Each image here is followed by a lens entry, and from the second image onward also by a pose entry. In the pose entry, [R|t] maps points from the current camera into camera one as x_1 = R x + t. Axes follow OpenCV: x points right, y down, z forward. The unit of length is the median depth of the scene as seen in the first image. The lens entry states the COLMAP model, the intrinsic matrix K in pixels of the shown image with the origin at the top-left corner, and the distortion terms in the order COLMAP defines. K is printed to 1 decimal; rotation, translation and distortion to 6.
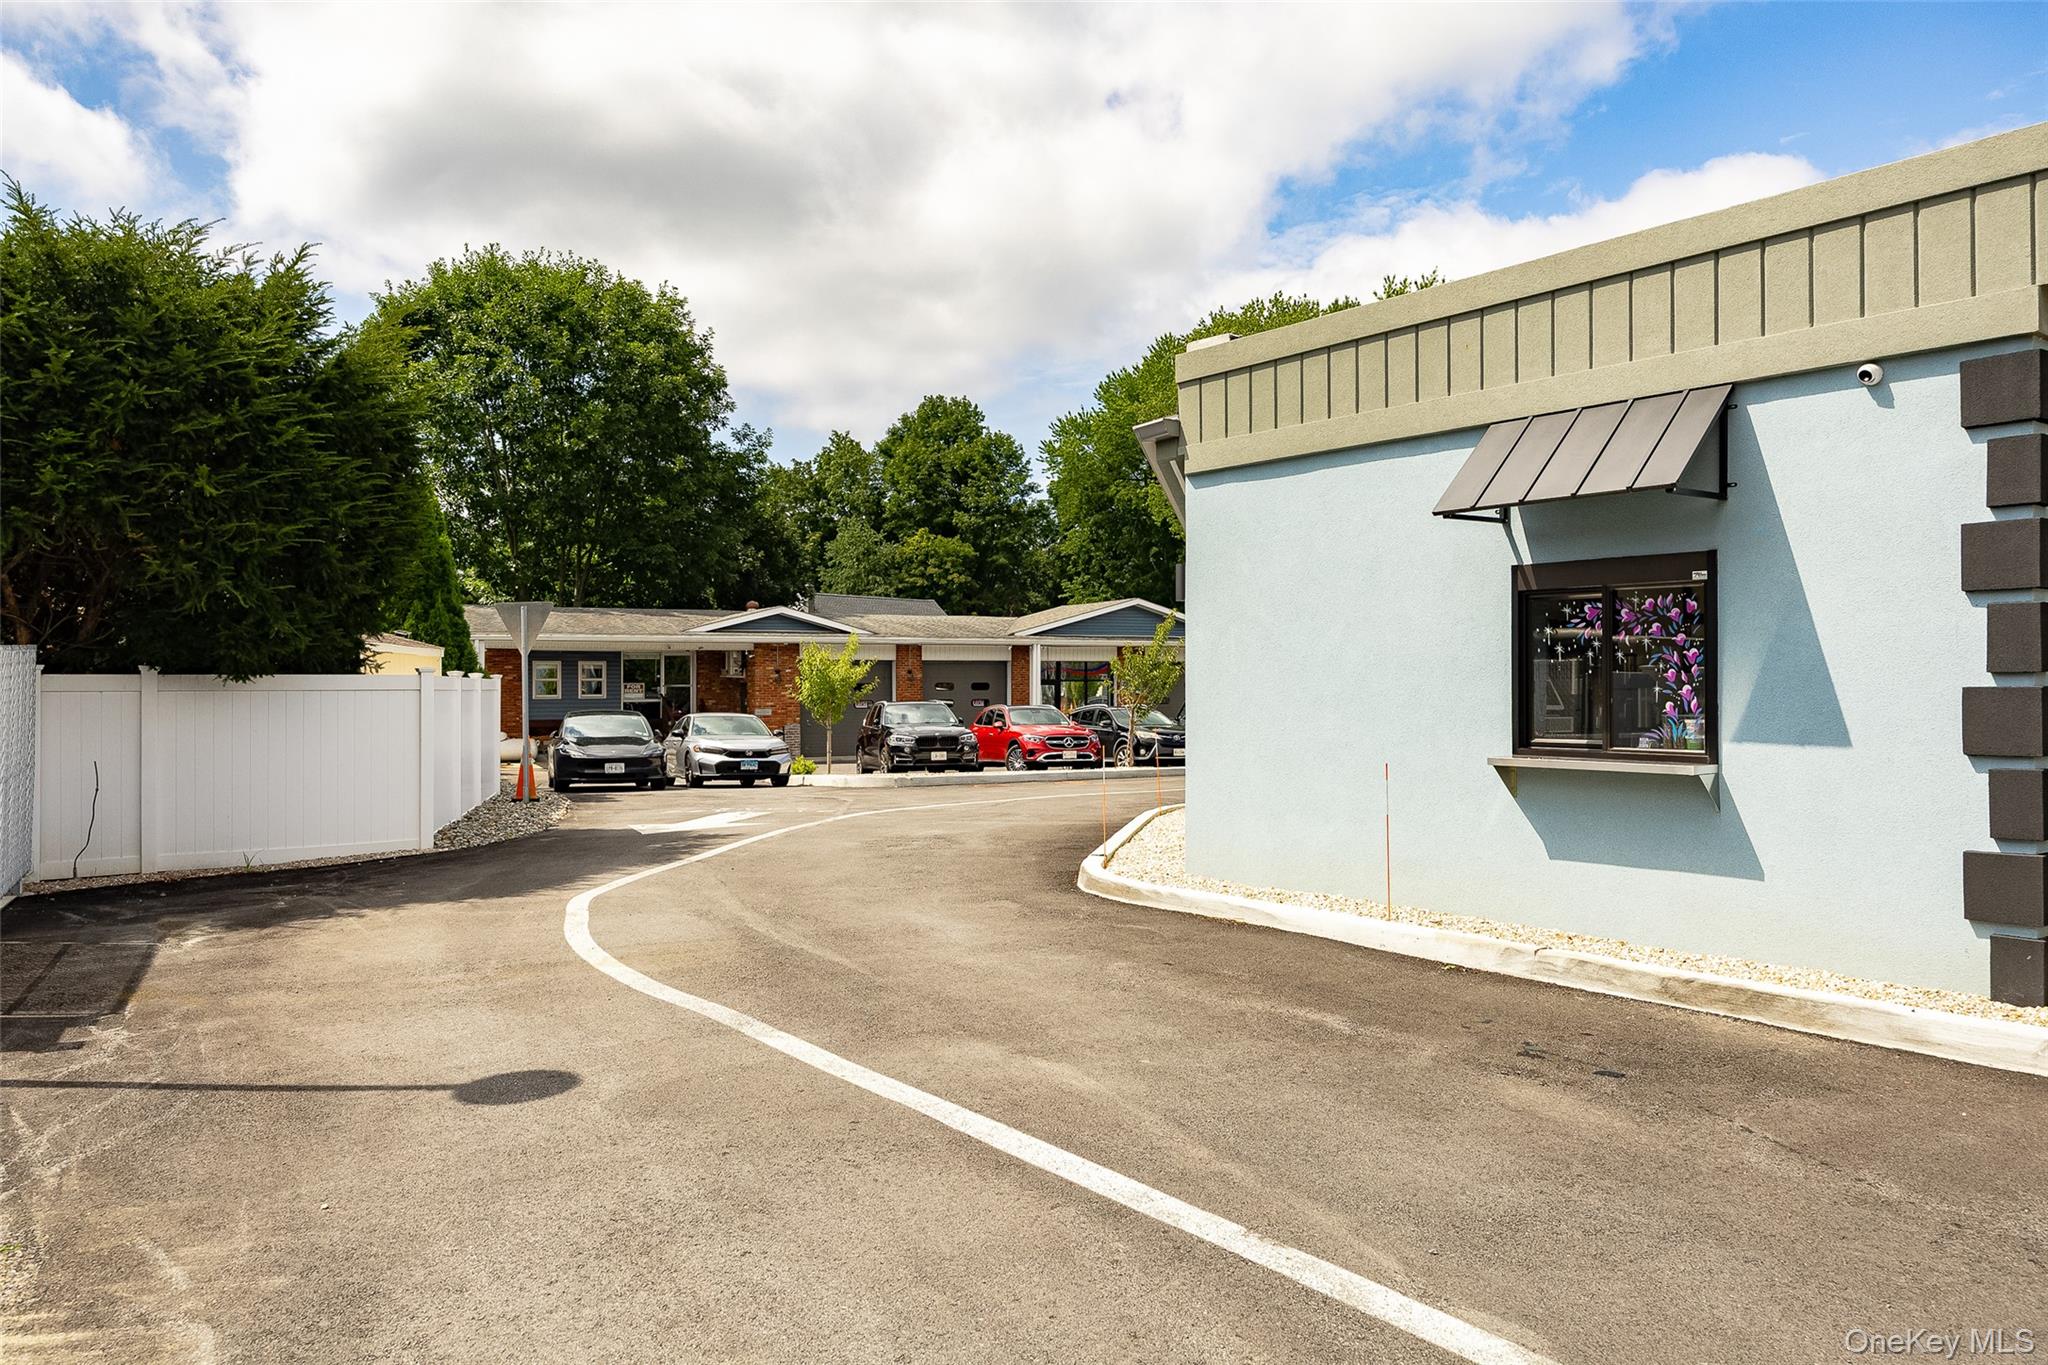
lens RADIAL K [[1451.1, 0, 1001.6], [0, 1451.1, 680.5], [0, 0, 1]] dist [0.012117, 0.003255]
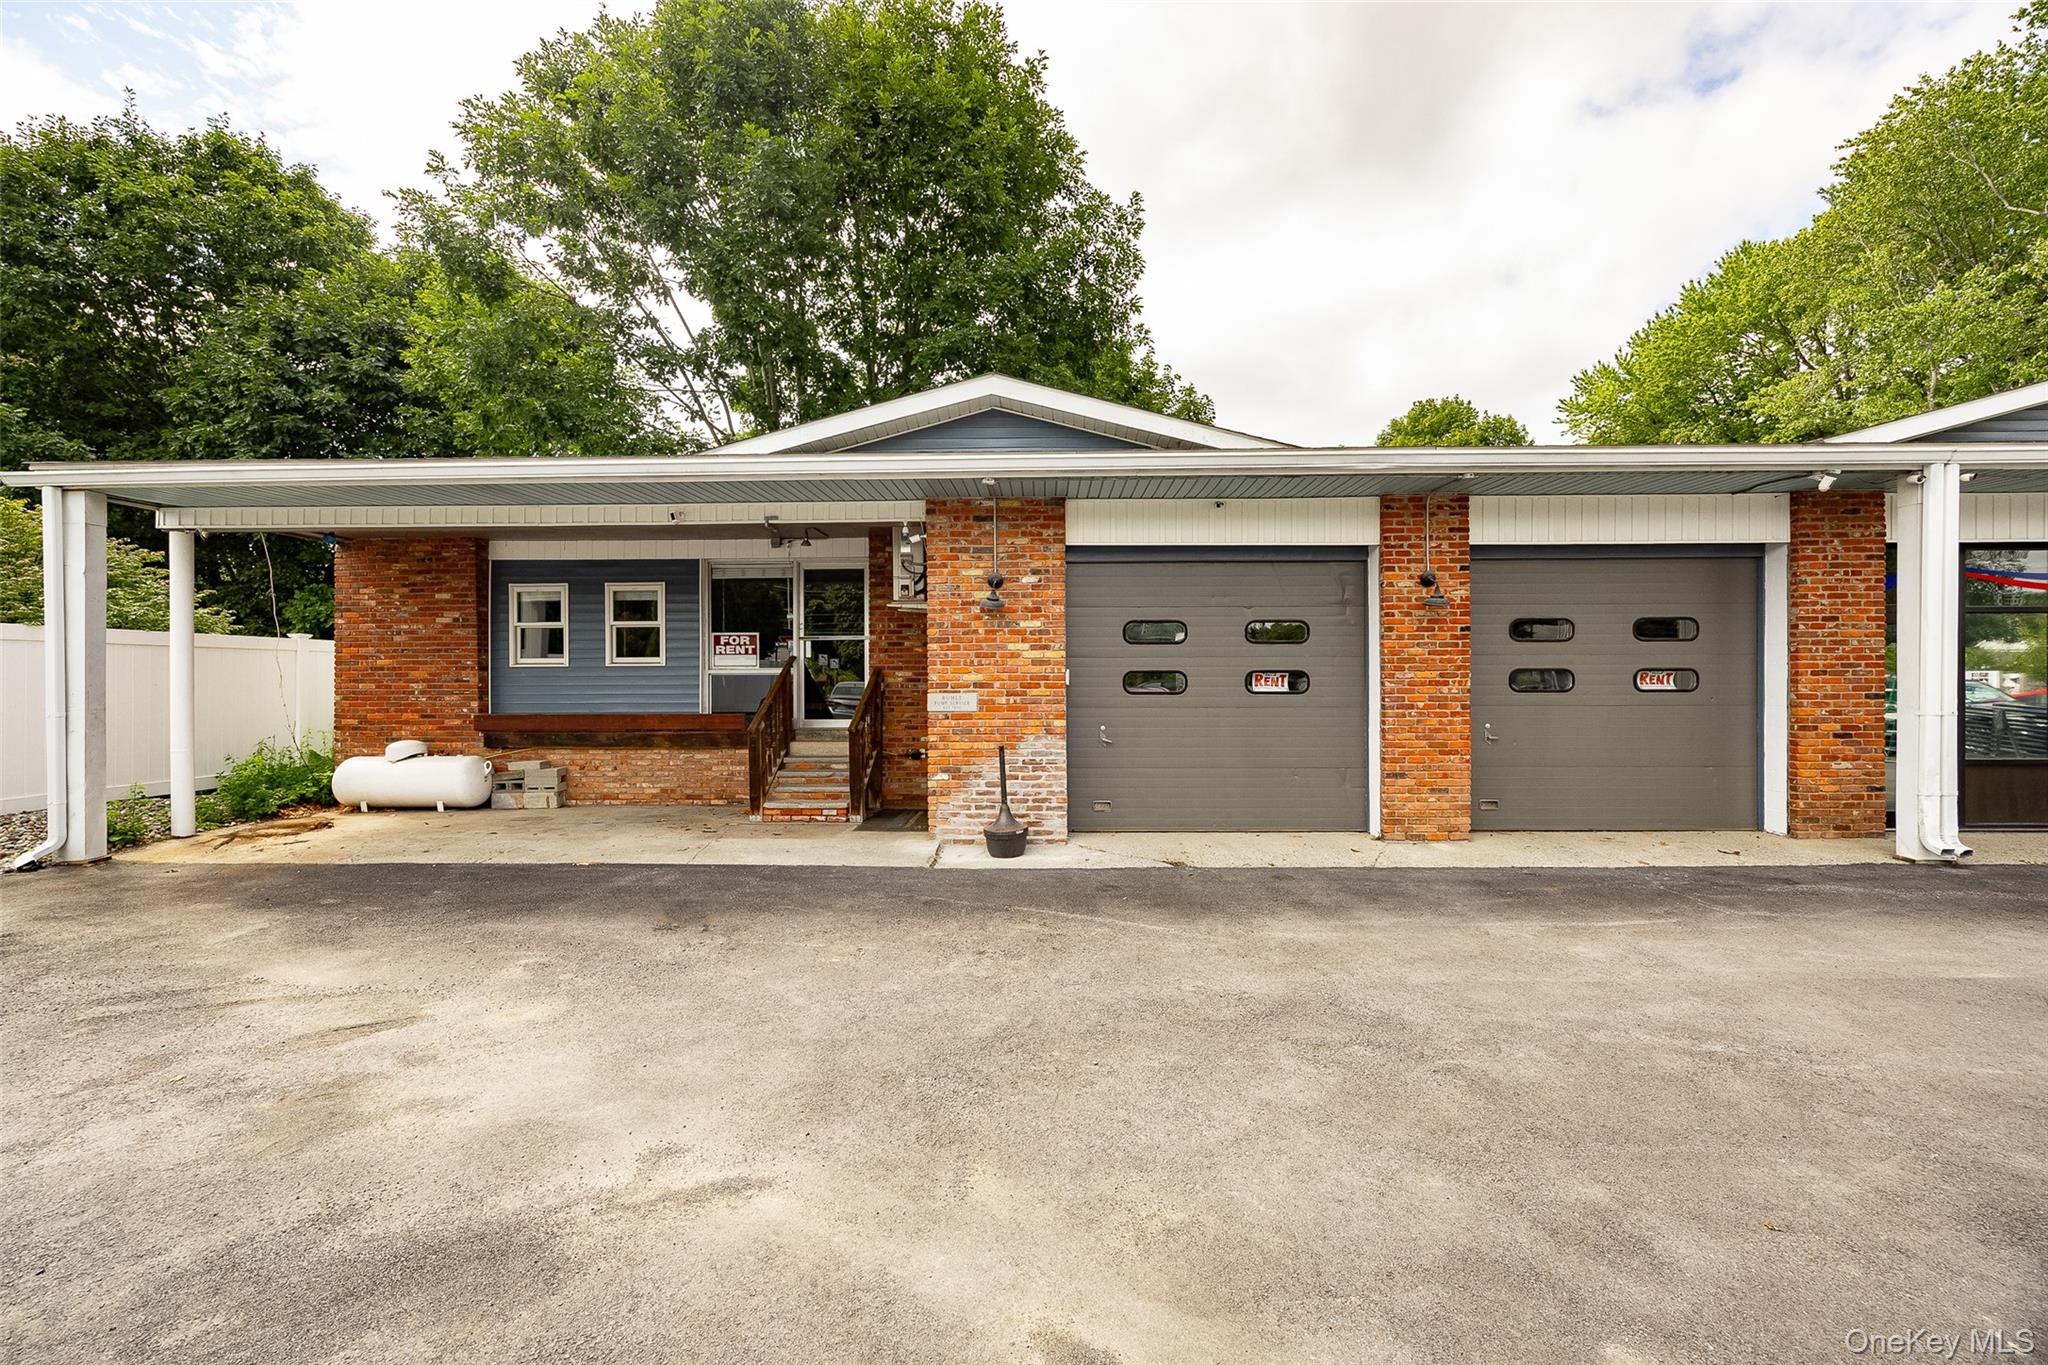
lens RADIAL K [[794.5, 0, 1024.0], [0, 794.5, 680.5], [0, 0, 1]] dist [-0.002901, -0.000664]
pose [[0.878394, 0.004136, -0.477919, -0.028411], [-0.000198, 0.999966, 0.008290, 0.006945], [0.477937, -0.007187, 0.878365, 0.394255]]
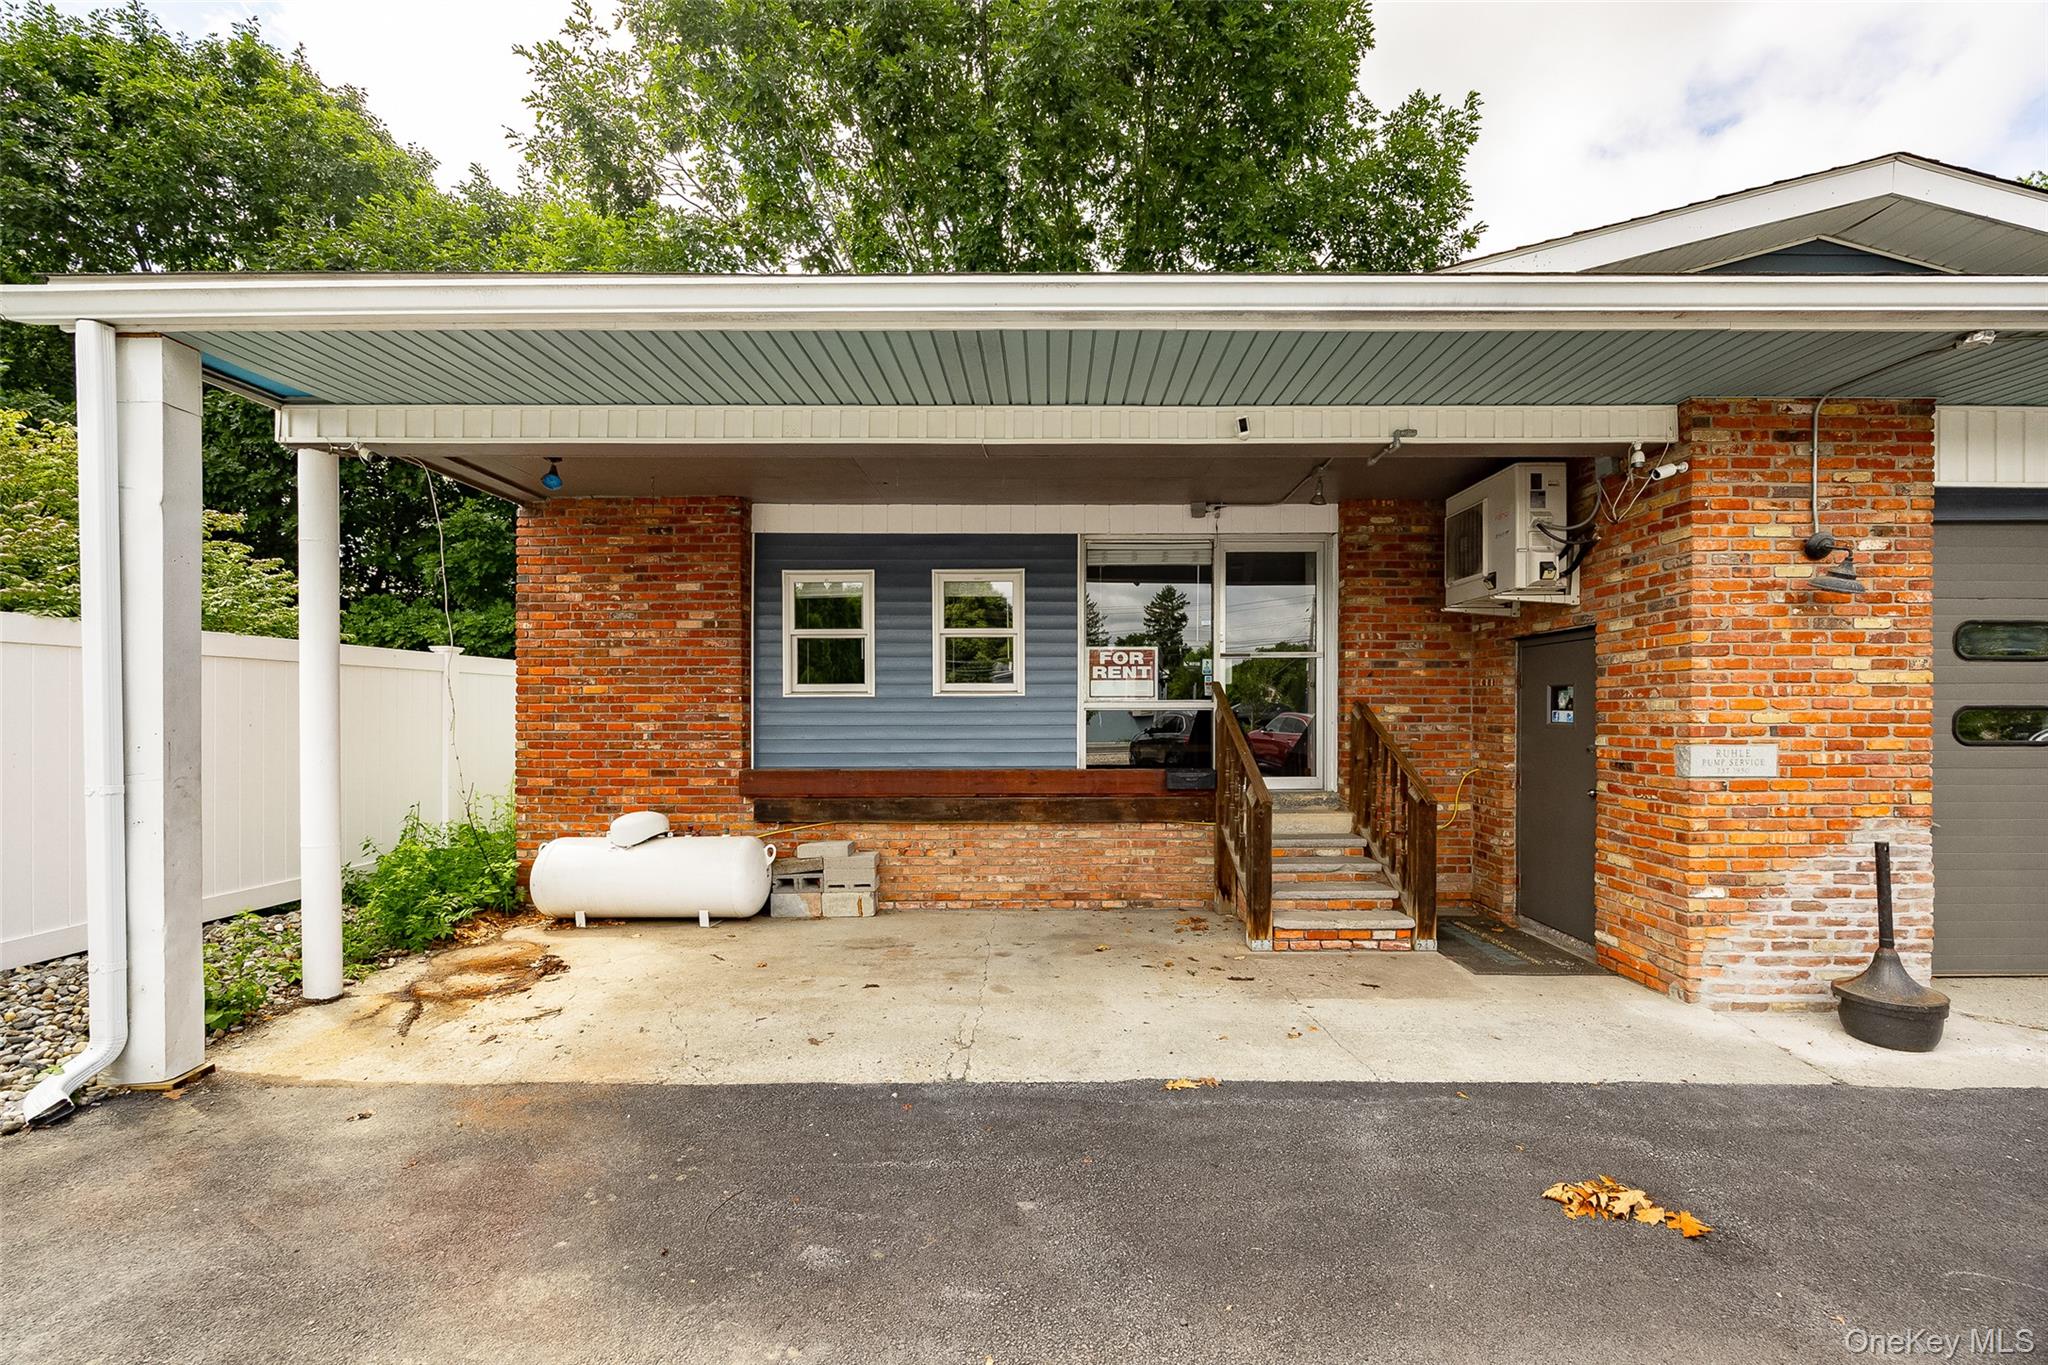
lens RADIAL K [[794.5, 0, 1046.9], [0, 794.5, 718.9], [0, 0, 1]] dist [-0.002901, -0.000664]
pose [[0.890332, 0.008890, -0.455225, -0.091418], [-0.003107, 0.999905, 0.013451, 0.006915], [0.455301, -0.010562, 0.890275, 0.403754]]
